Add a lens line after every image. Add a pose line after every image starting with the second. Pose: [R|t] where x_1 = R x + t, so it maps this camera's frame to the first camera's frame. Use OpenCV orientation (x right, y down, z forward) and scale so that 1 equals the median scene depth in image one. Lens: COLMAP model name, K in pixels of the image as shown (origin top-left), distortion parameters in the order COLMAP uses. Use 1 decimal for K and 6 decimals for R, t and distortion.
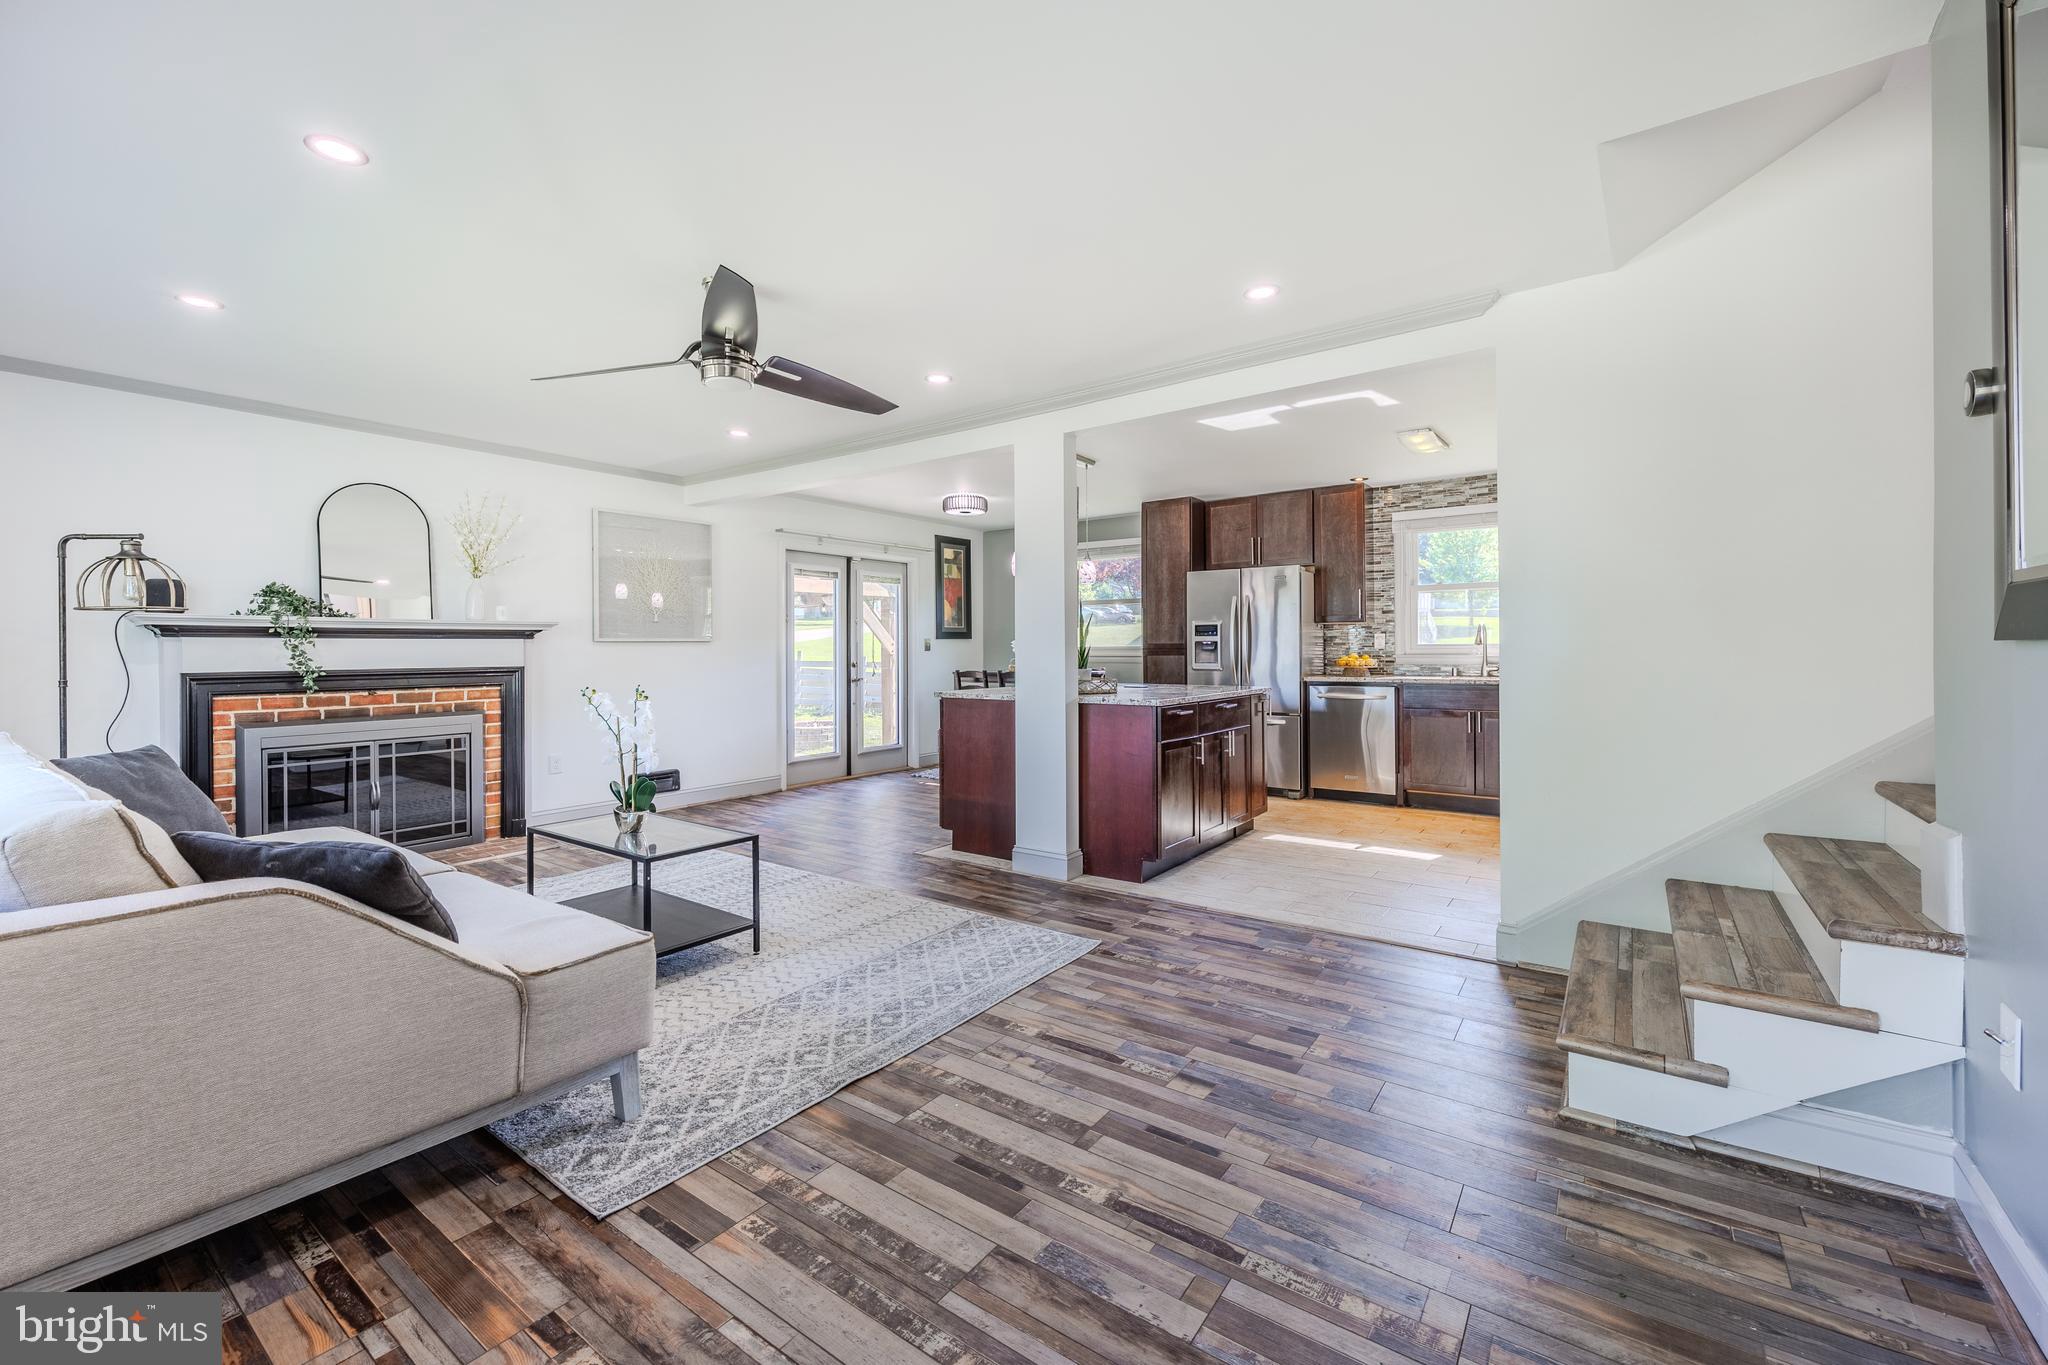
lens RADIAL K [[834.2, 0, 1019.5], [0, 834.2, 649.3], [0, 0, 1]] dist [0.002958, -0.000110]
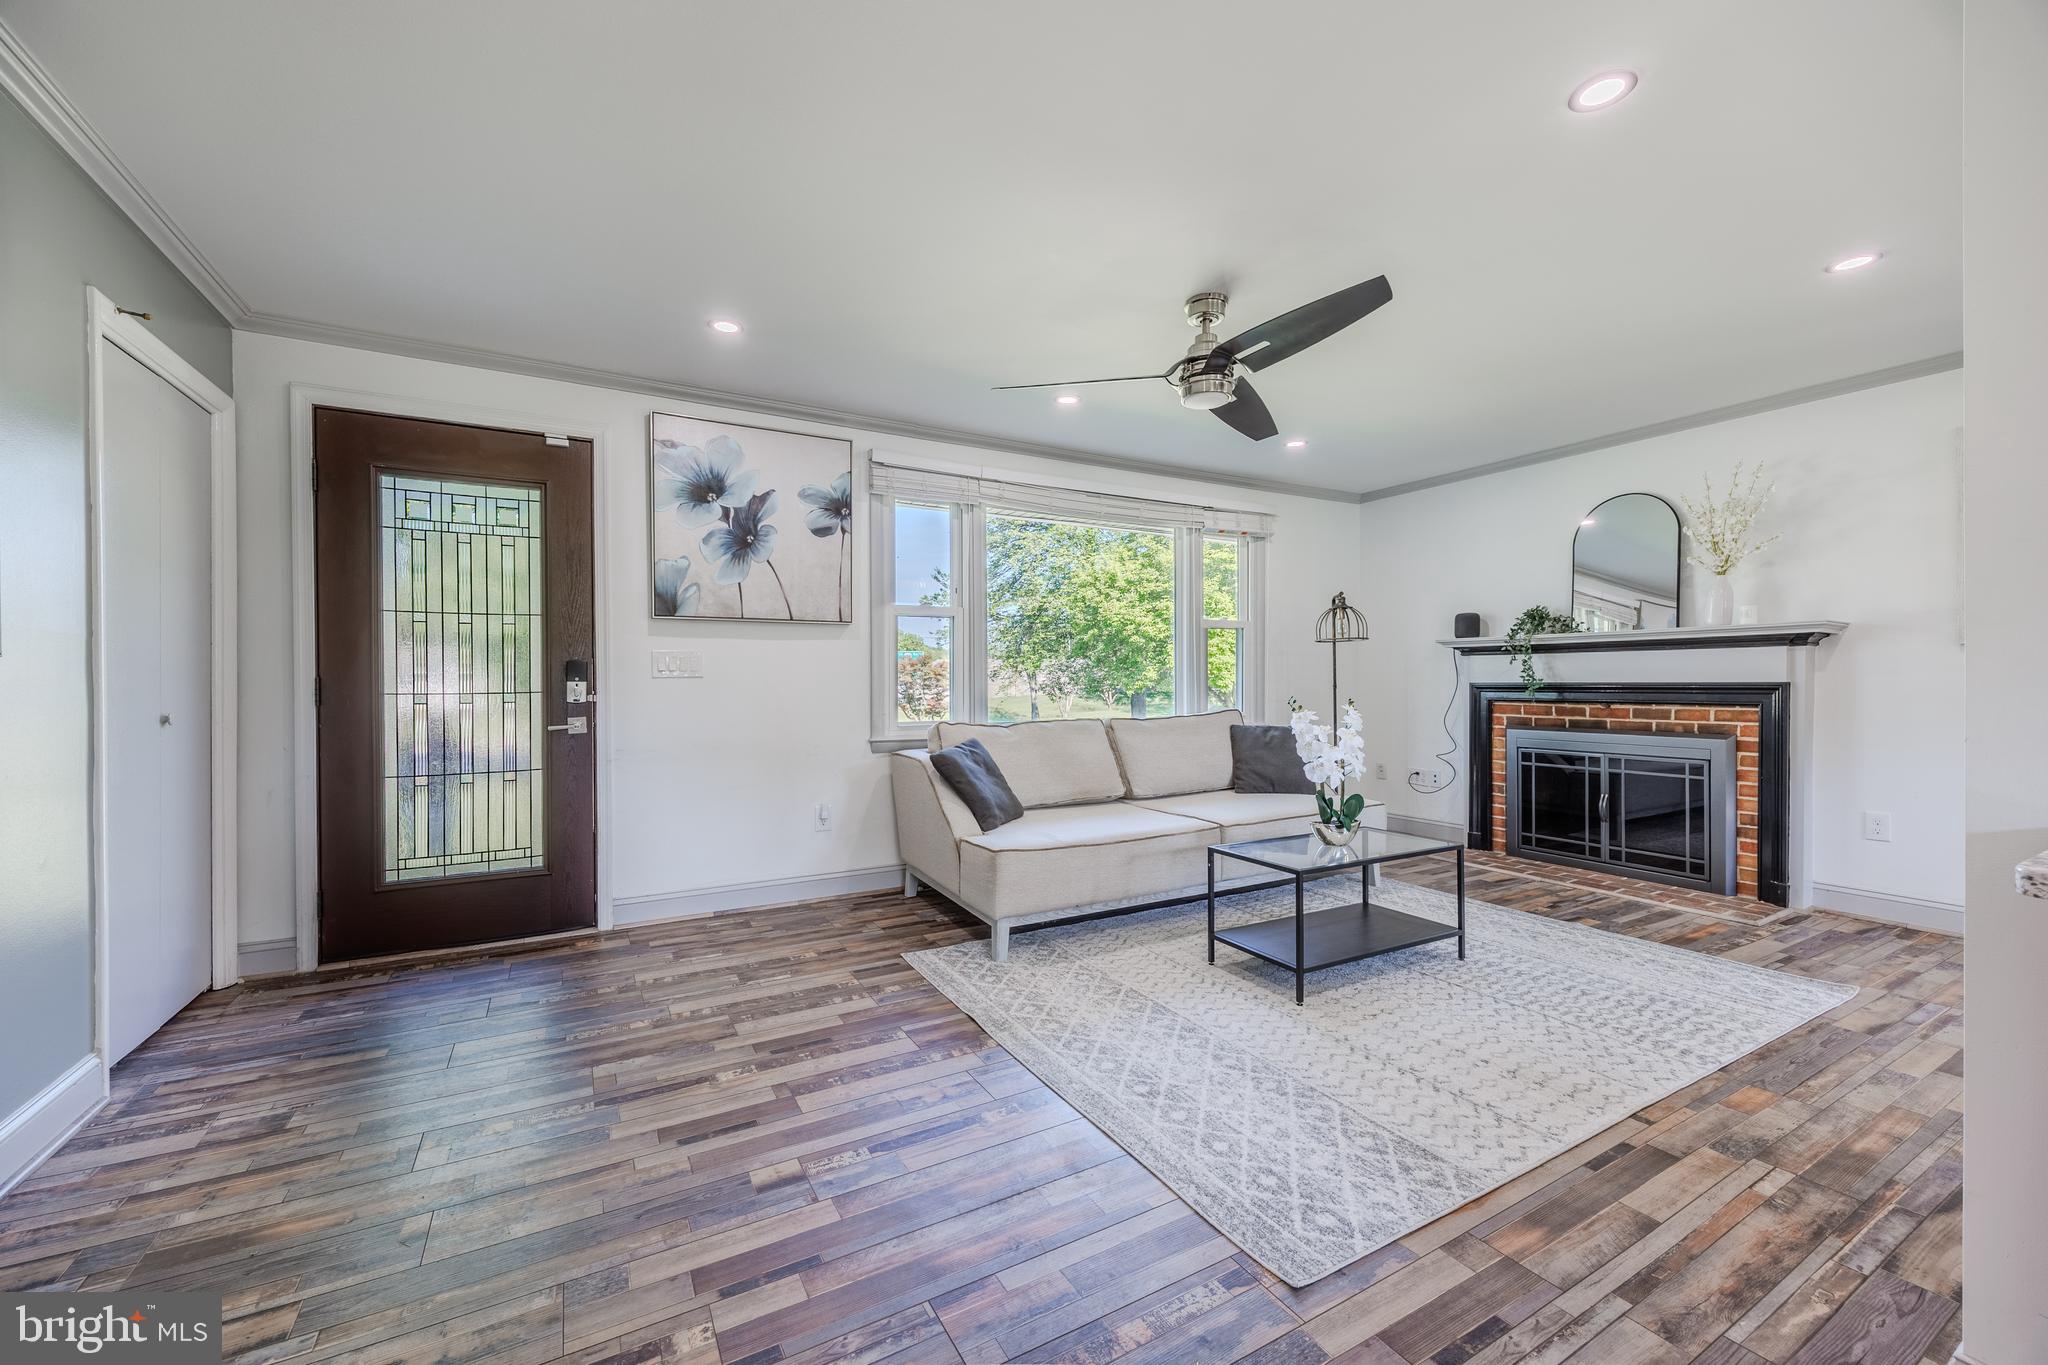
lens RADIAL K [[800.7, 0, 1012.9], [0, 800.7, 684.7], [0, 0, 1]] dist [0.001752, 0.000087]
pose [[-0.421158, 0.013948, -0.906880, 0.387356], [0.007758, 0.999901, 0.011776, 0.009102], [0.906954, -0.002076, -0.421224, 0.725333]]
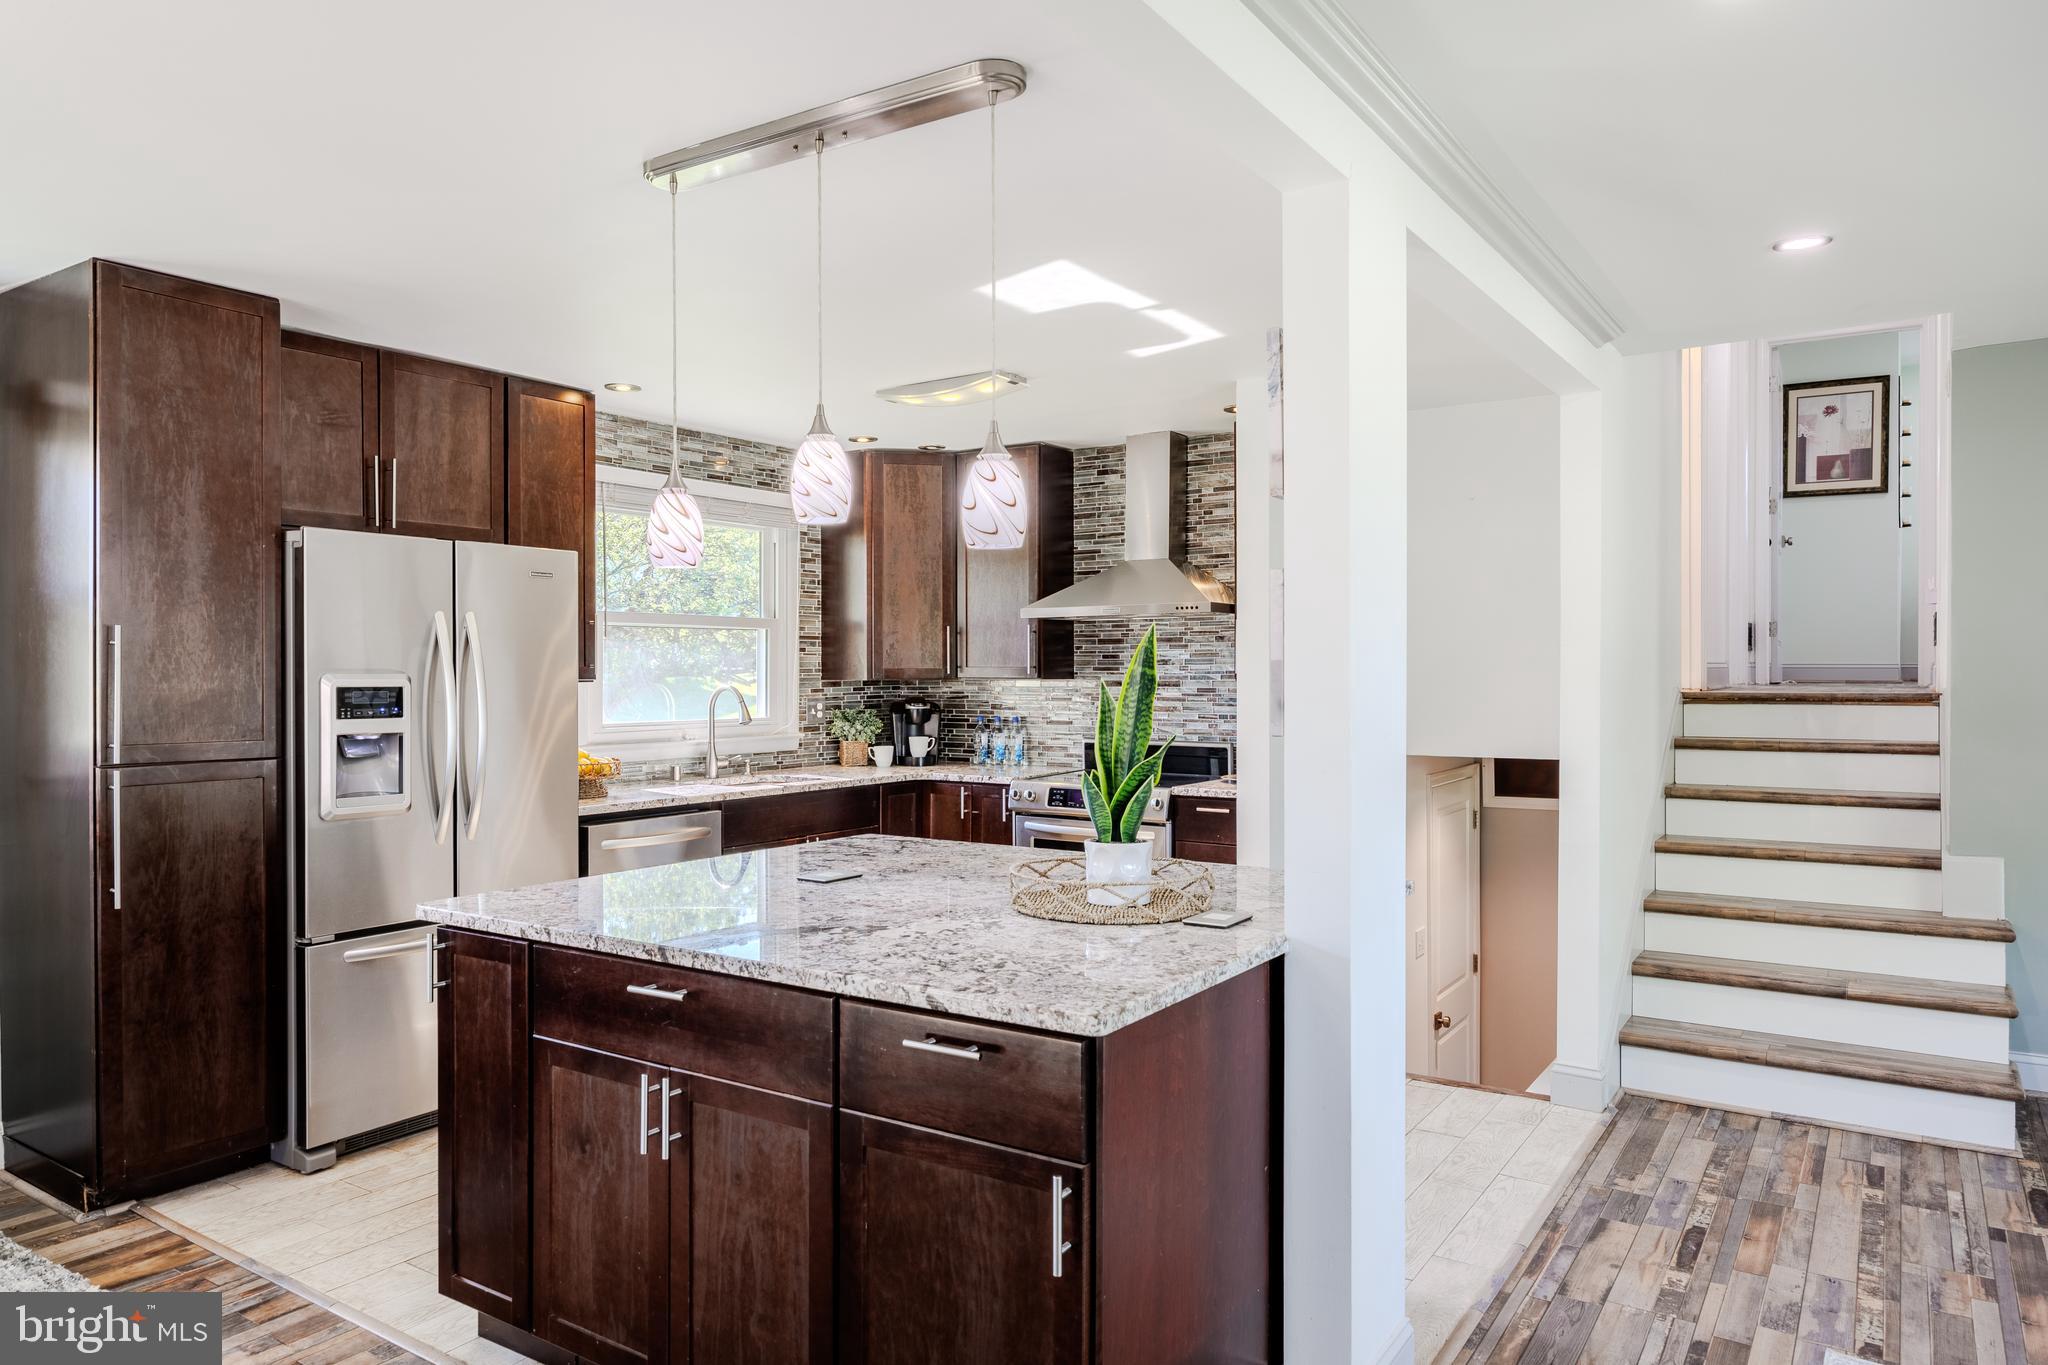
lens RADIAL K [[1321.5, 0, 1012.1], [0, 1321.5, 683.2], [0, 0, 1]] dist [0.002336, -0.004300]
pose [[-0.033647, -0.000434, 0.999434, -0.484388], [0.001637, 0.999999, 0.000490, -0.043260], [-0.999432, 0.001653, -0.033647, 1.061140]]
